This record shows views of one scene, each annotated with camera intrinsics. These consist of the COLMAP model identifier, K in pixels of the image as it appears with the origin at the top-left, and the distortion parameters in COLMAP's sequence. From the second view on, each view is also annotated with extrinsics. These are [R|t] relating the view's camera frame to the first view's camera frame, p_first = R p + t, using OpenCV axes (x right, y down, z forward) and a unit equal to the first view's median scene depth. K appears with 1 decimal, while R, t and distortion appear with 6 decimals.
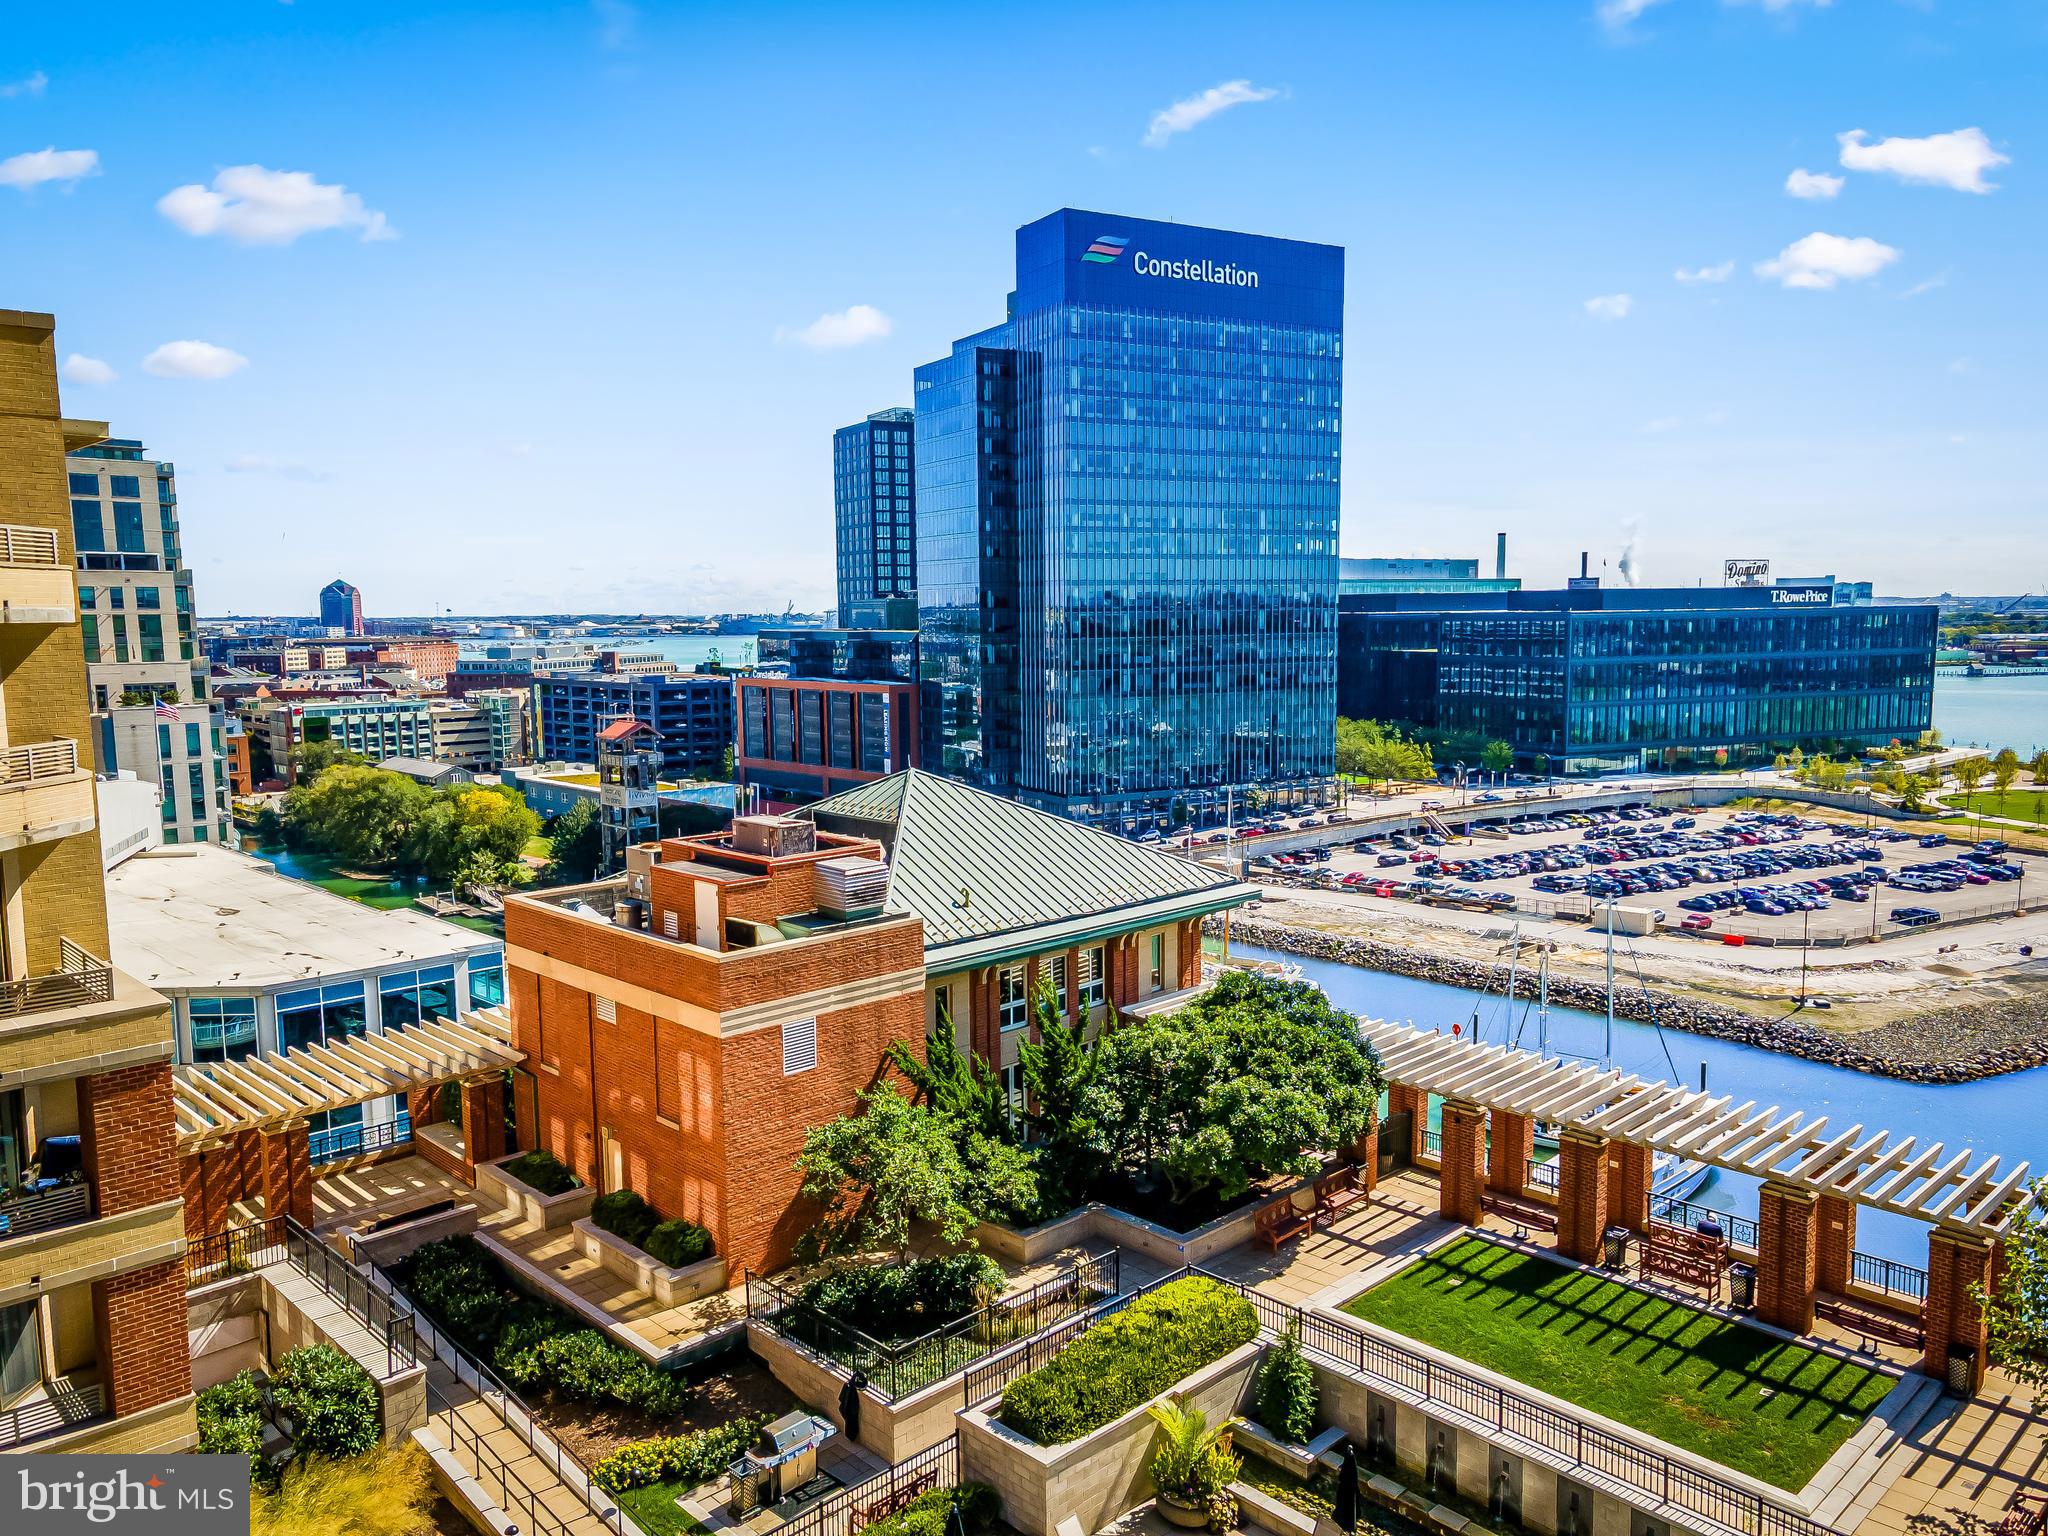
lens RADIAL K [[1488.1, 0, 1025.9], [0, 1488.1, 787.5], [0, 0, 1]] dist [0.036797, 0.018002]
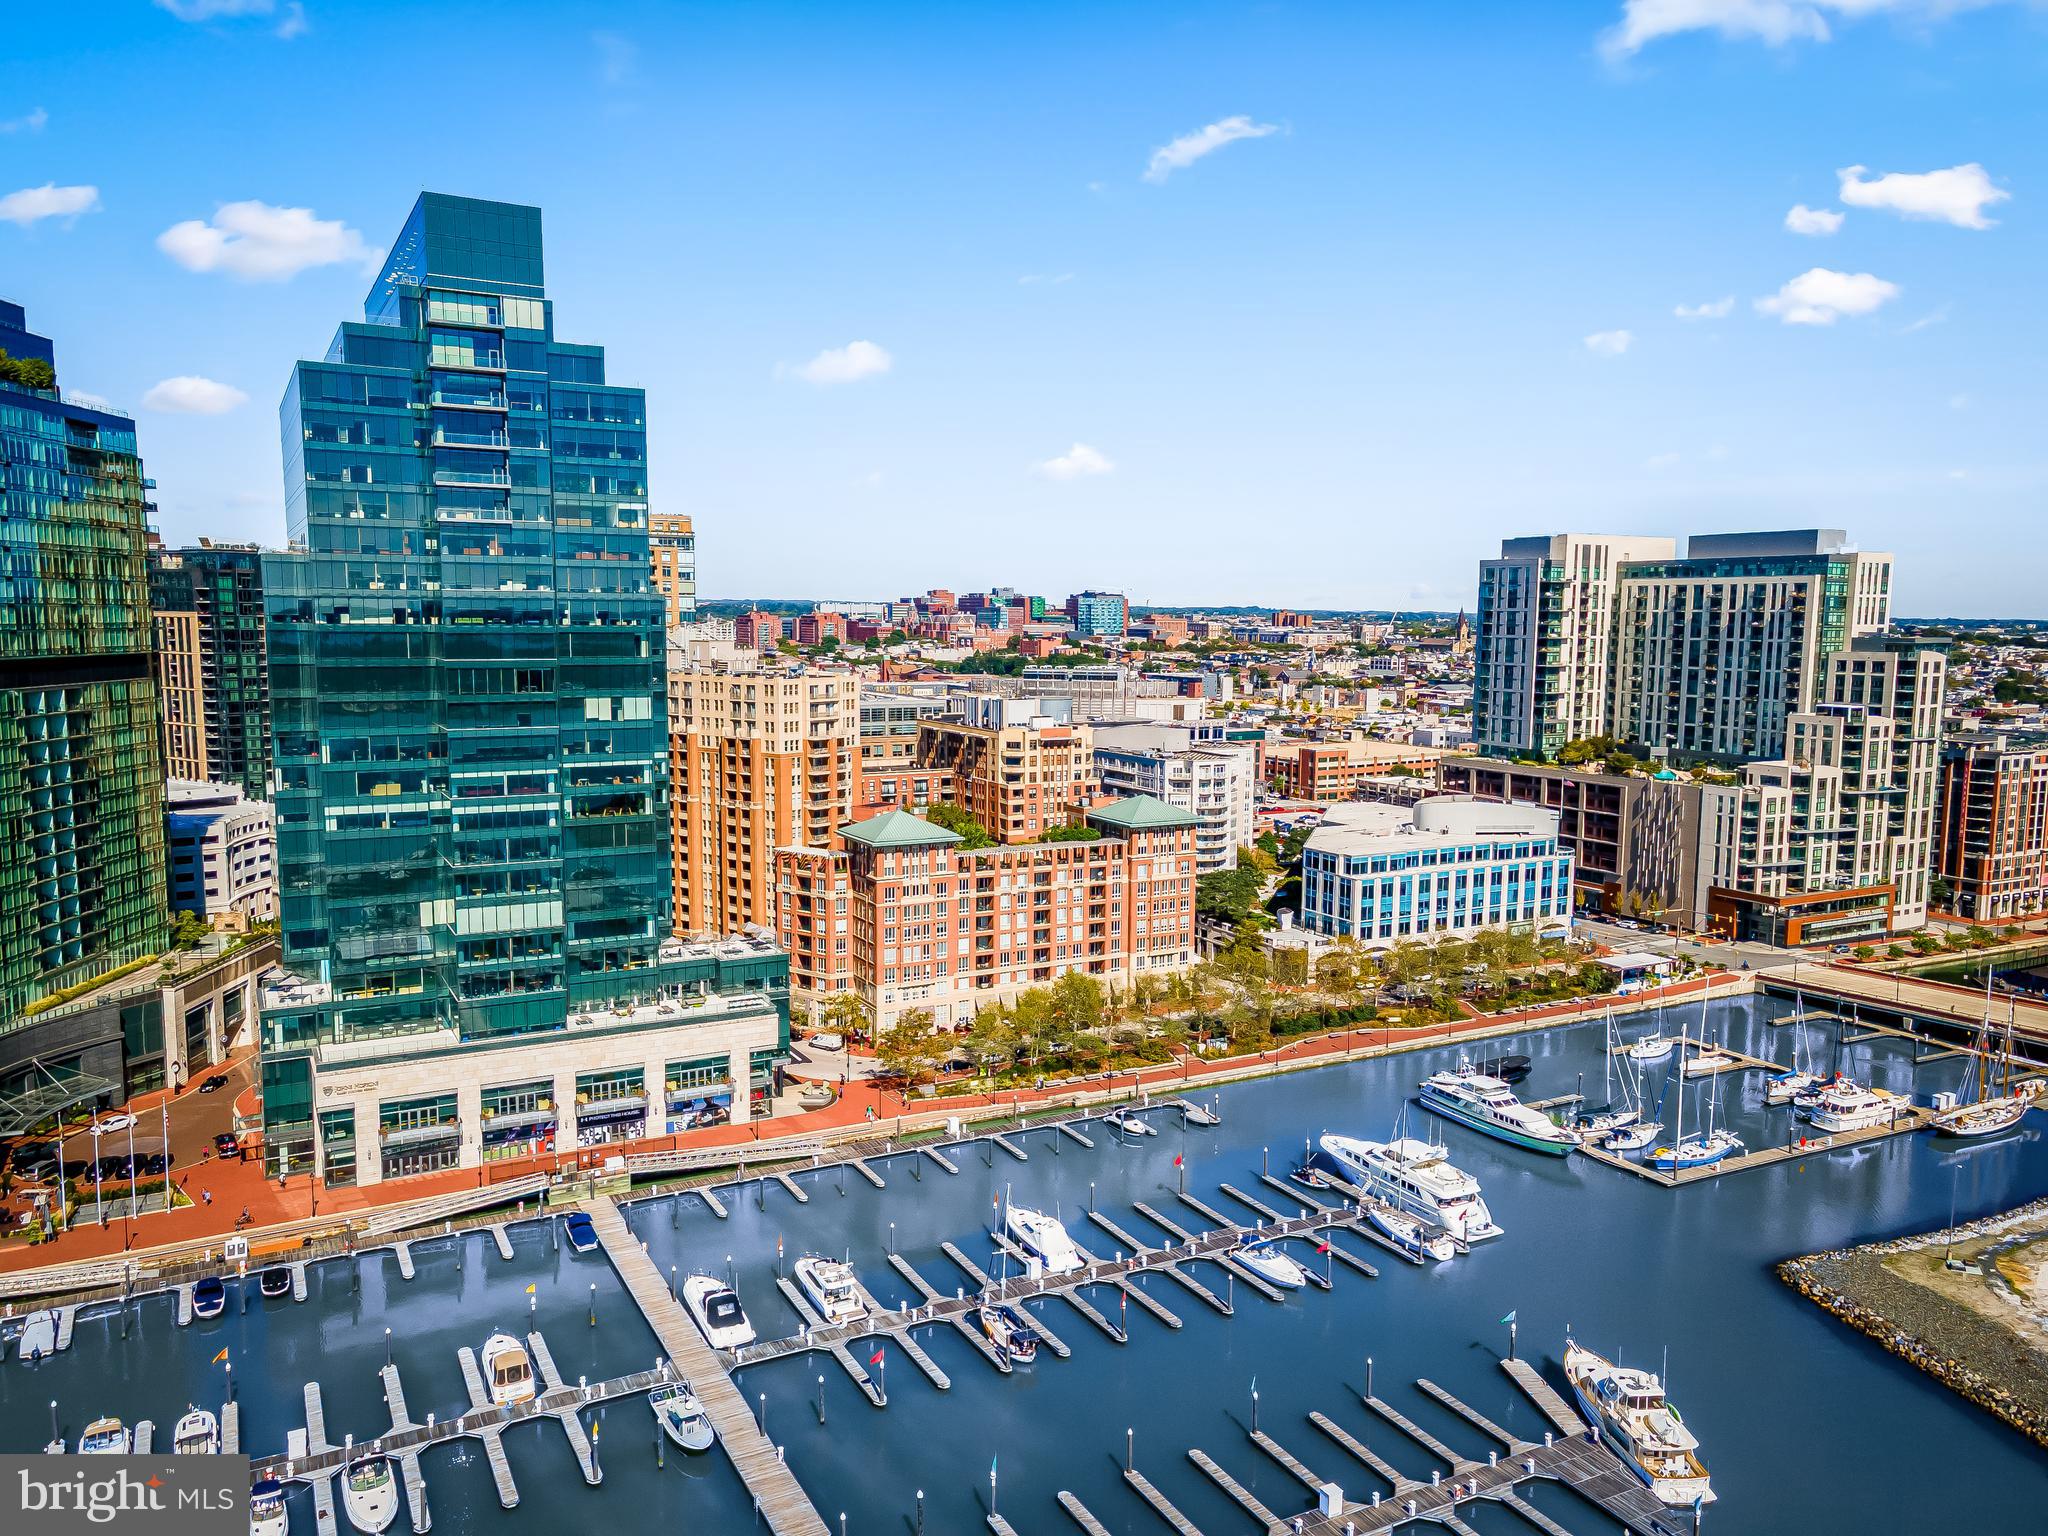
lens RADIAL K [[1488.1, 0, 1025.9], [0, 1488.1, 787.5], [0, 0, 1]] dist [0.036797, 0.018002]
pose [[-0.256444, 0.123908, -0.958584, 1.219694], [-0.120831, 0.979859, 0.158983, -0.197757], [0.958977, 0.156597, -0.236307, 0.433189]]
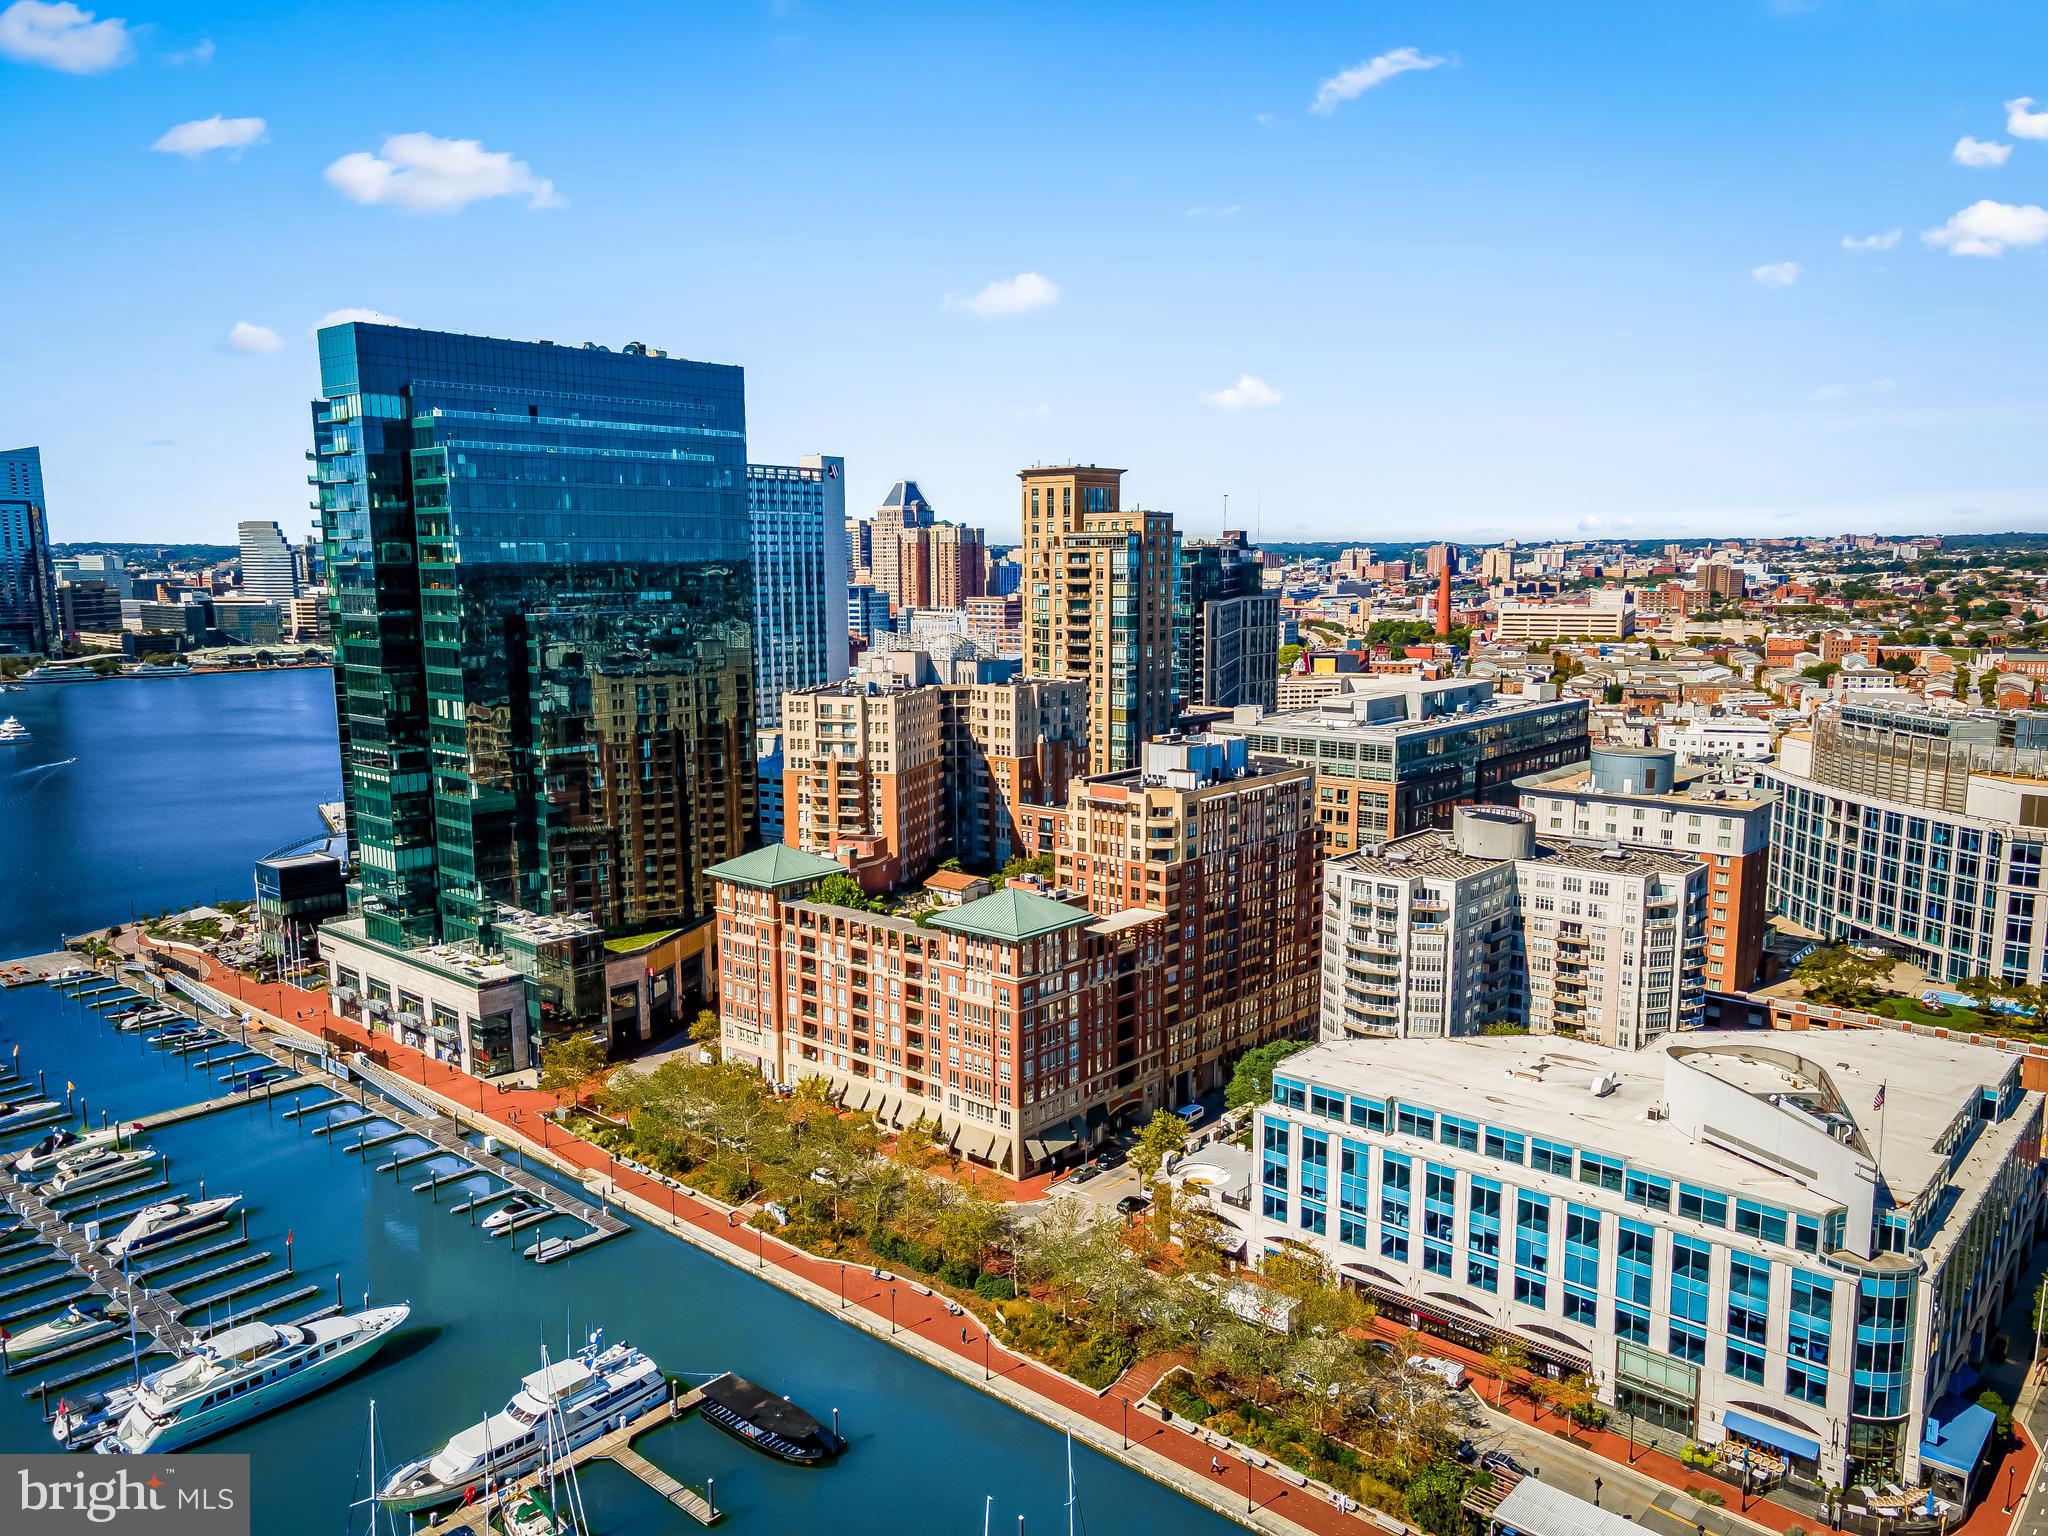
lens RADIAL K [[1489.4, 0, 1023.6], [0, 1489.4, 789.8], [0, 0, 1]] dist [0.032102, 0.031082]
pose [[-0.996480, 0.029884, -0.078320, 0.046715], [0.007415, 0.962061, 0.272735, -0.317651], [0.083498, 0.271194, -0.958896, 1.113169]]
